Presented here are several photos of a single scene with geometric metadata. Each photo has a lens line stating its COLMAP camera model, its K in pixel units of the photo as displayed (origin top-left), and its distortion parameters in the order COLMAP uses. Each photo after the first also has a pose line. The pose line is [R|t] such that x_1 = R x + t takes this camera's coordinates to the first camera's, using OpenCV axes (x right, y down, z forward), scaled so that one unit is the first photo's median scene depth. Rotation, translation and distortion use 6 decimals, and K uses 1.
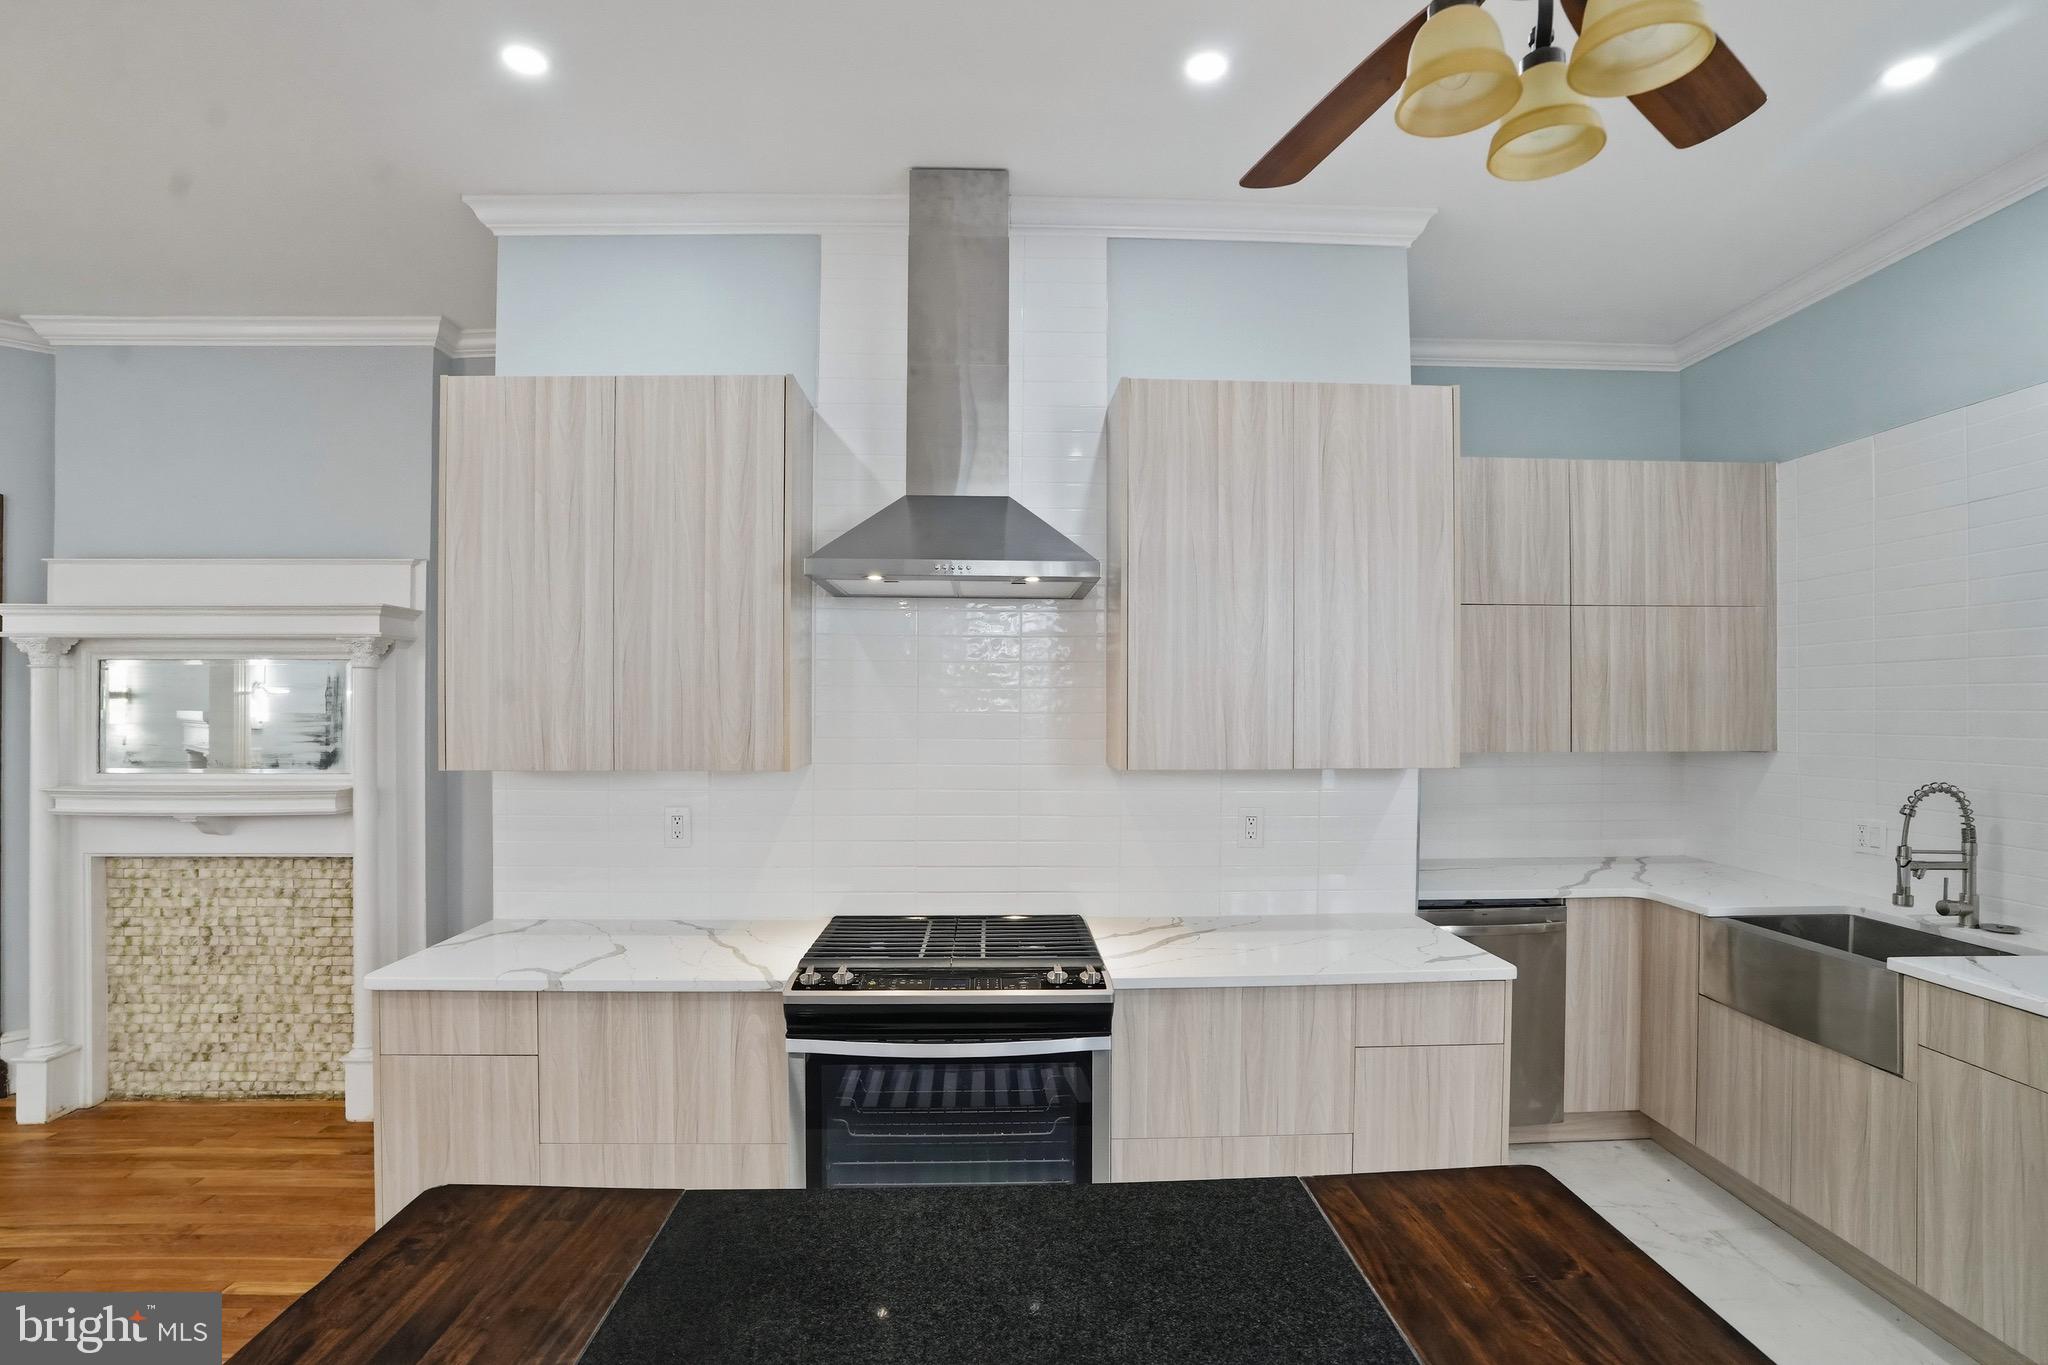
lens RADIAL K [[972.0, 0, 1039.1], [0, 972.0, 702.0], [0, 0, 1]] dist [-0.050237, 0.015797]
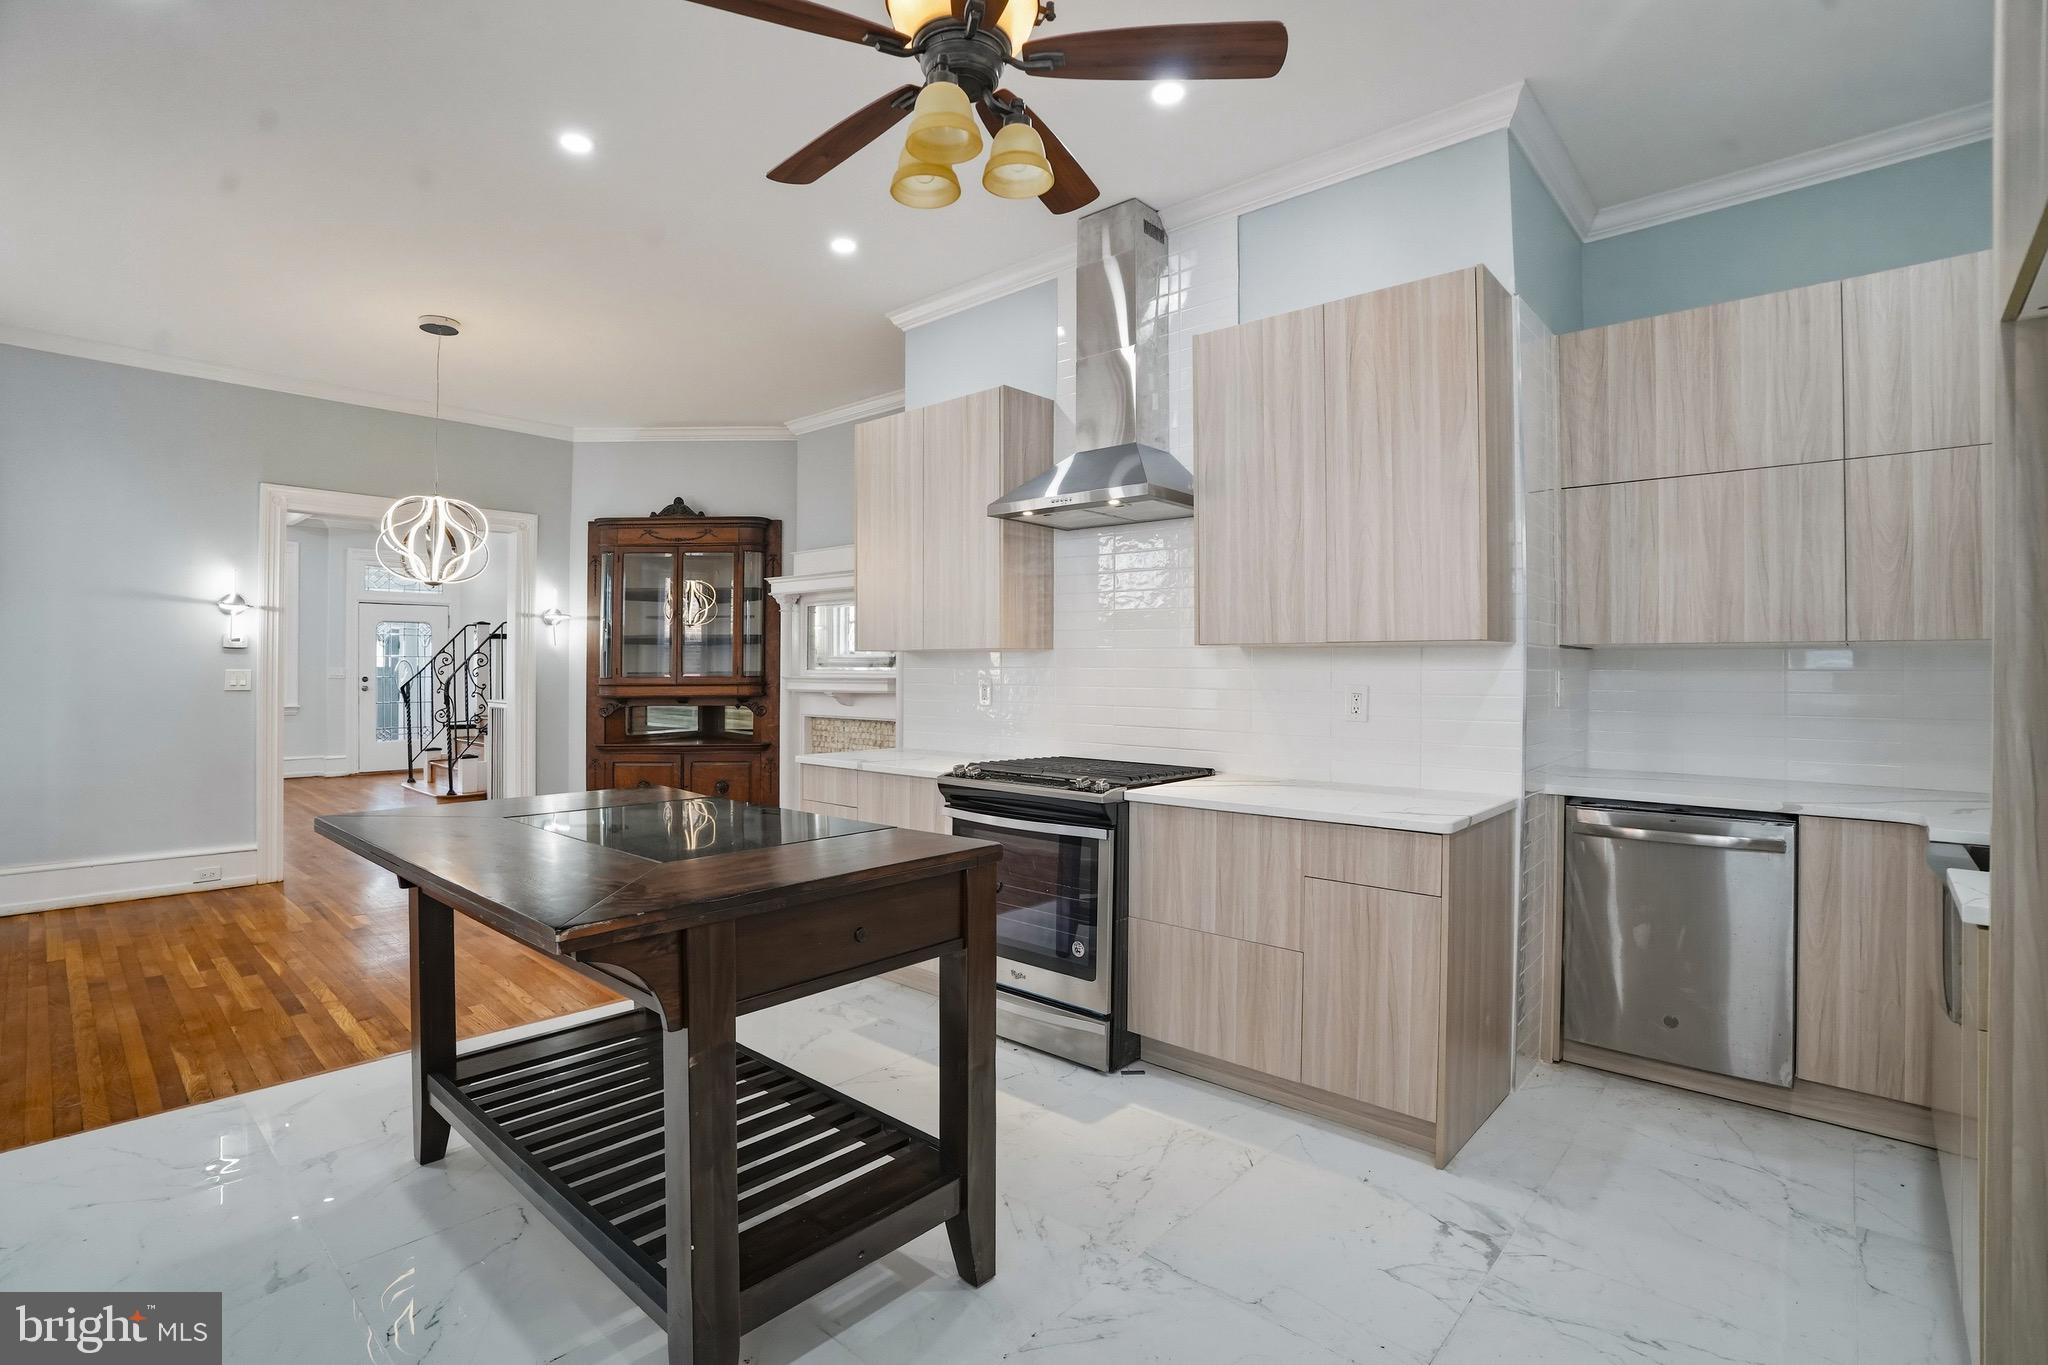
lens RADIAL K [[965.4, 0, 1045.3], [0, 965.4, 671.5], [0, 0, 1]] dist [-0.039742, 0.001027]
pose [[0.727017, 0.001498, -0.686618, 0.606288], [-0.002063, 0.999998, -0.000002, 0.079173], [0.686617, 0.001418, 0.727018, -0.031513]]
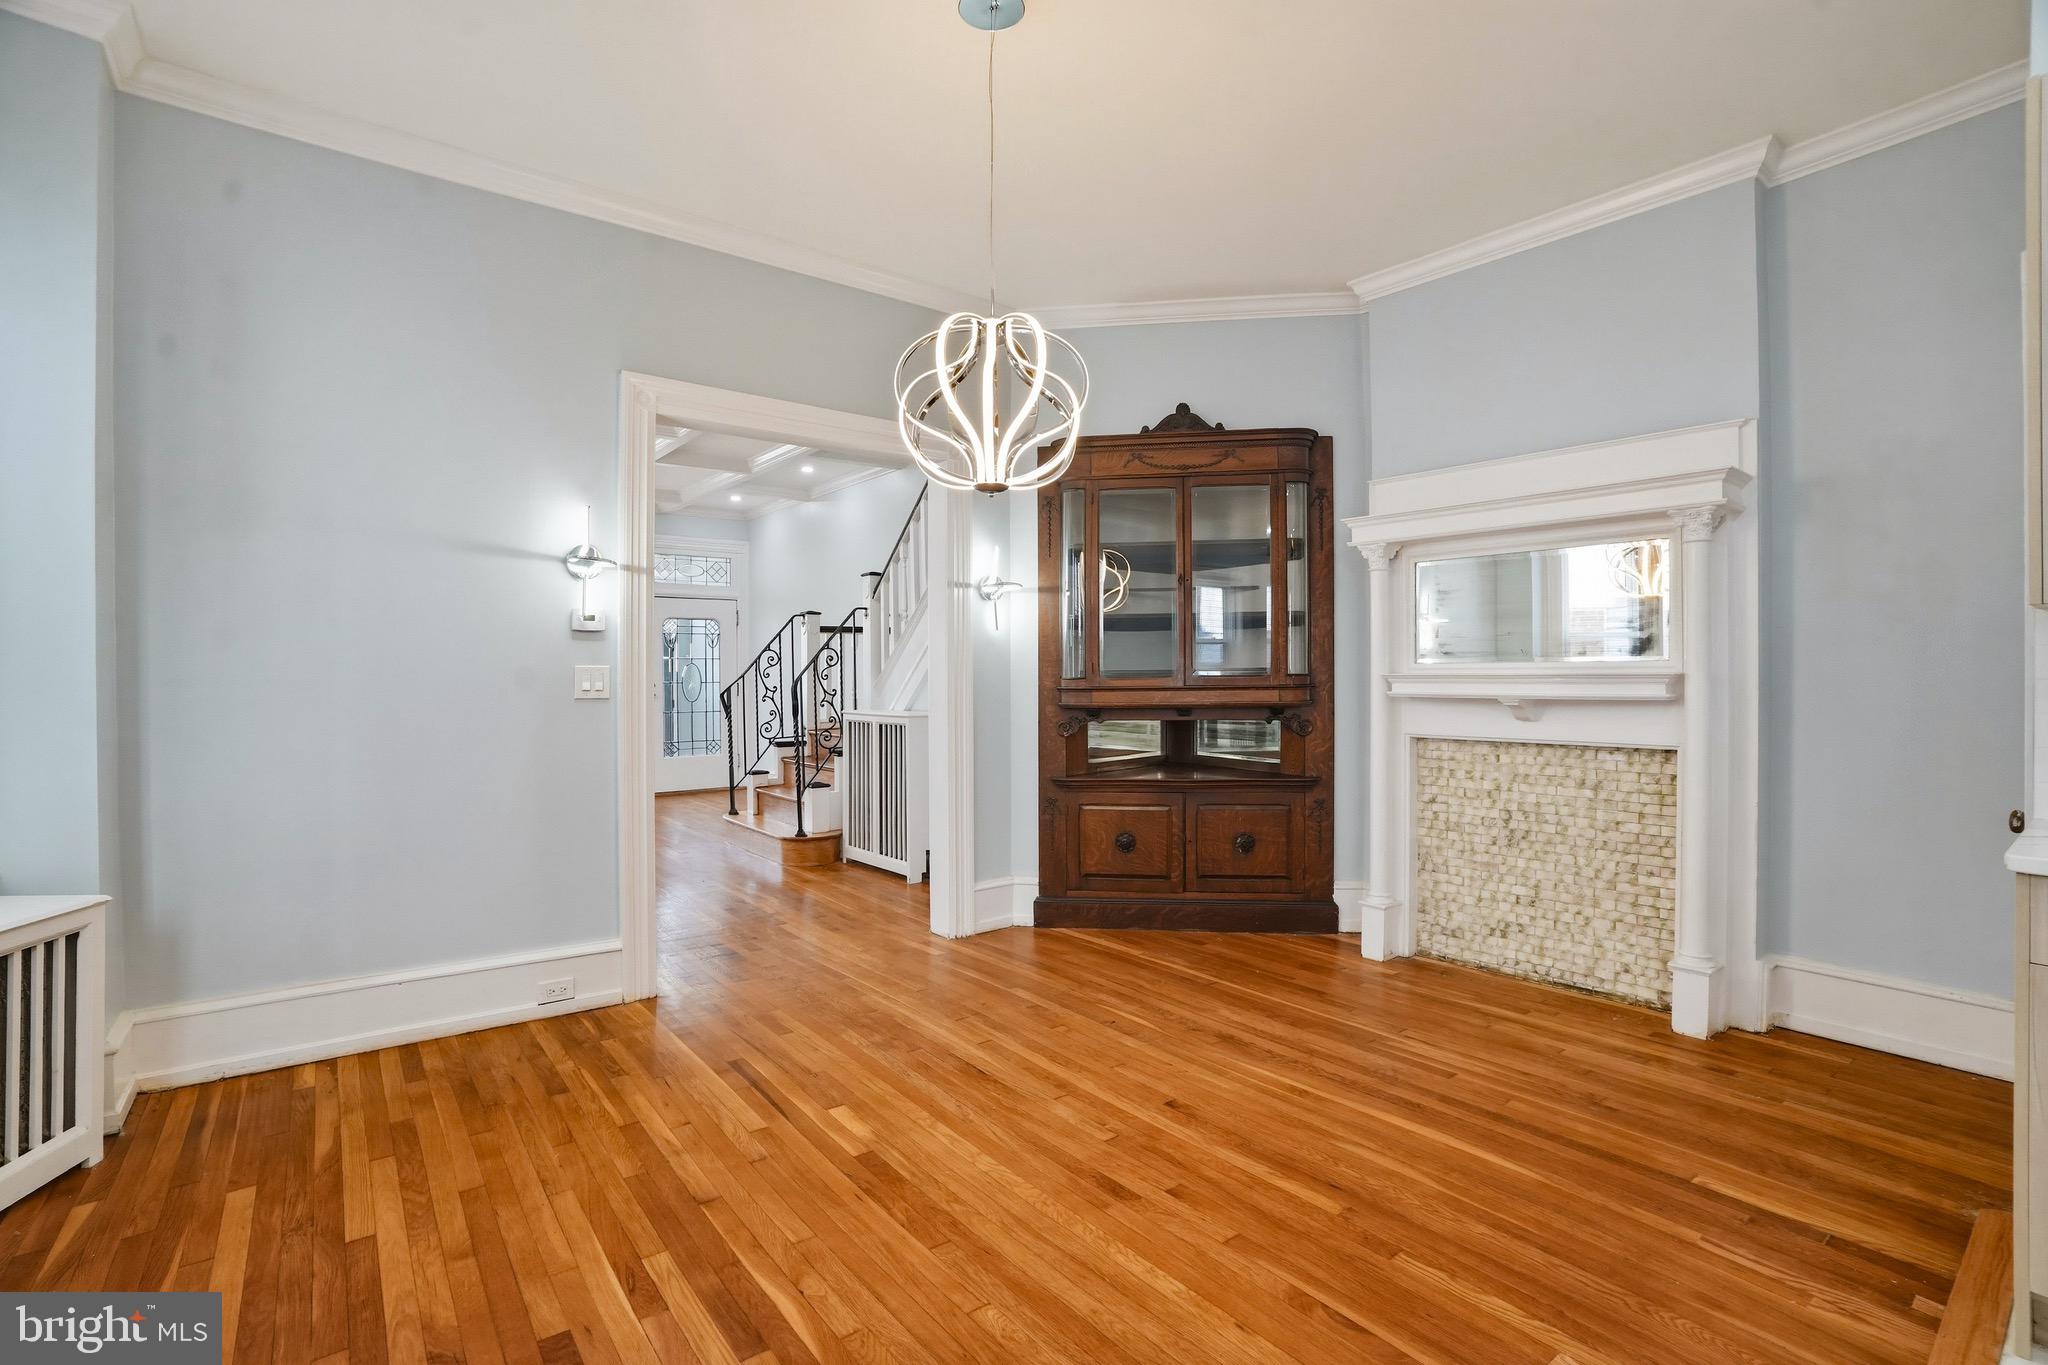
lens RADIAL K [[937.4, 0, 1026.6], [0, 937.4, 684.8], [0, 0, 1]] dist [-0.048408, 0.000556]
pose [[0.600952, 0.002537, -0.799281, -0.396373], [0.001664, 0.999989, 0.004425, 0.097091], [0.799283, -0.003989, 0.600941, -0.043446]]
